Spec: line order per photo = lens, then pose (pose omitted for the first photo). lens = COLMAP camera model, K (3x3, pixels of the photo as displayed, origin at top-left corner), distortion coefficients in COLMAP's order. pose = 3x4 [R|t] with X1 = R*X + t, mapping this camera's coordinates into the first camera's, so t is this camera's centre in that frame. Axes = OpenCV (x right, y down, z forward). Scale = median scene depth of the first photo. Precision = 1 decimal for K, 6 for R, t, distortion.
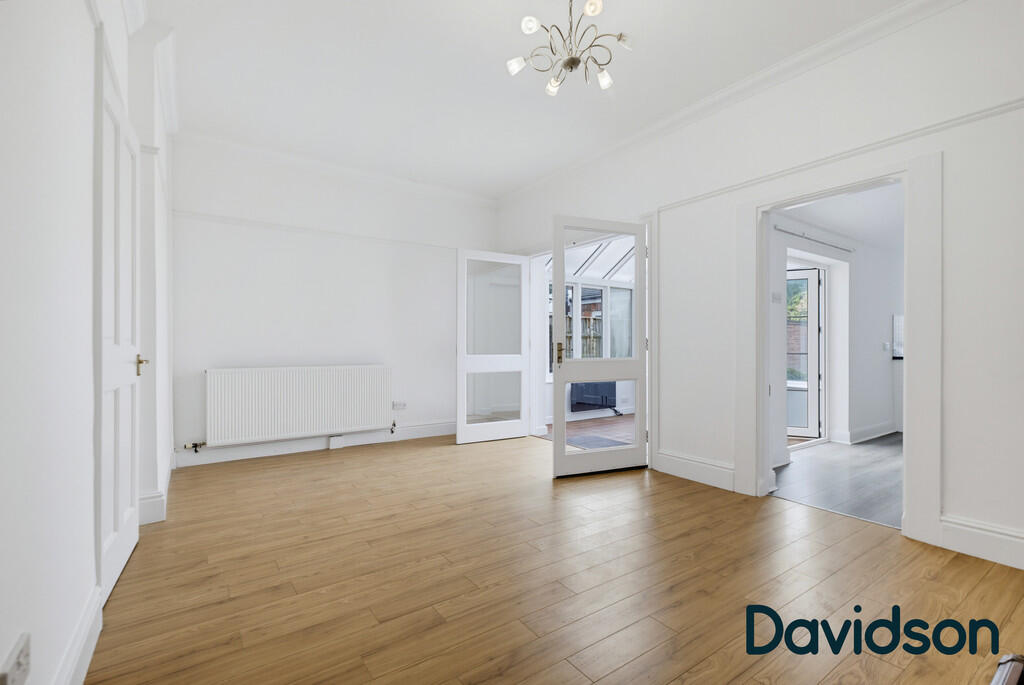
lens RADIAL K [[458.2, 0, 520.9], [0, 458.2, 348.9], [0, 0, 1]] dist [0.001666, 0.000164]
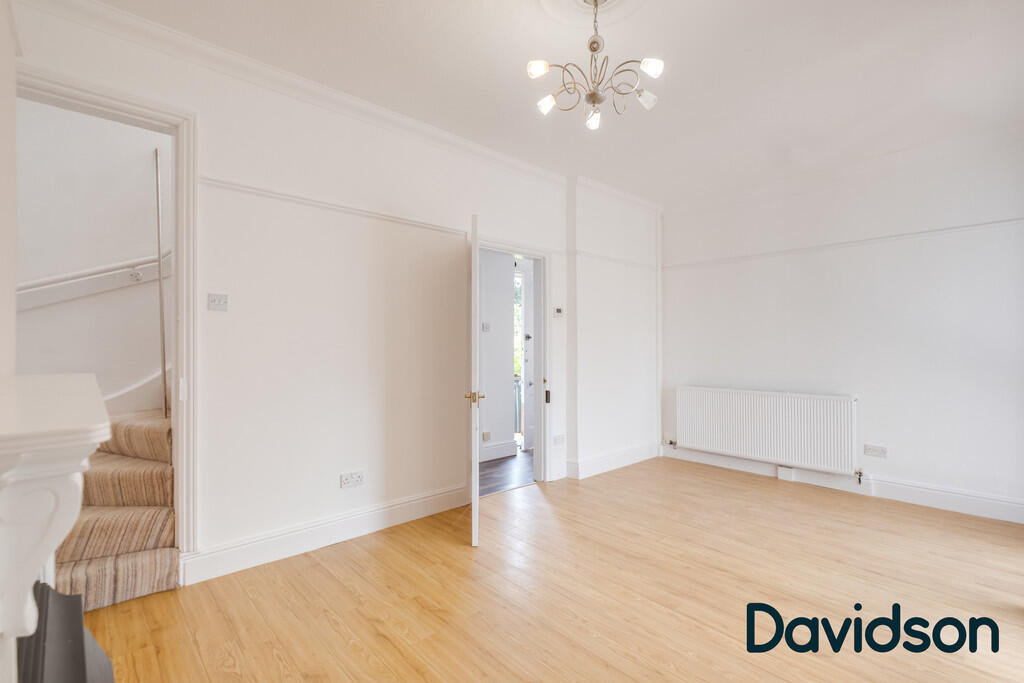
lens RADIAL K [[458.2, 0, 520.9], [0, 458.2, 347.9], [0, 0, 1]] dist [0.001666, 0.000164]
pose [[0.110854, -0.009933, -0.993787, 0.573971], [-0.003889, 0.999938, -0.010428, -0.048592], [0.993829, 0.005021, 0.110809, 0.451612]]
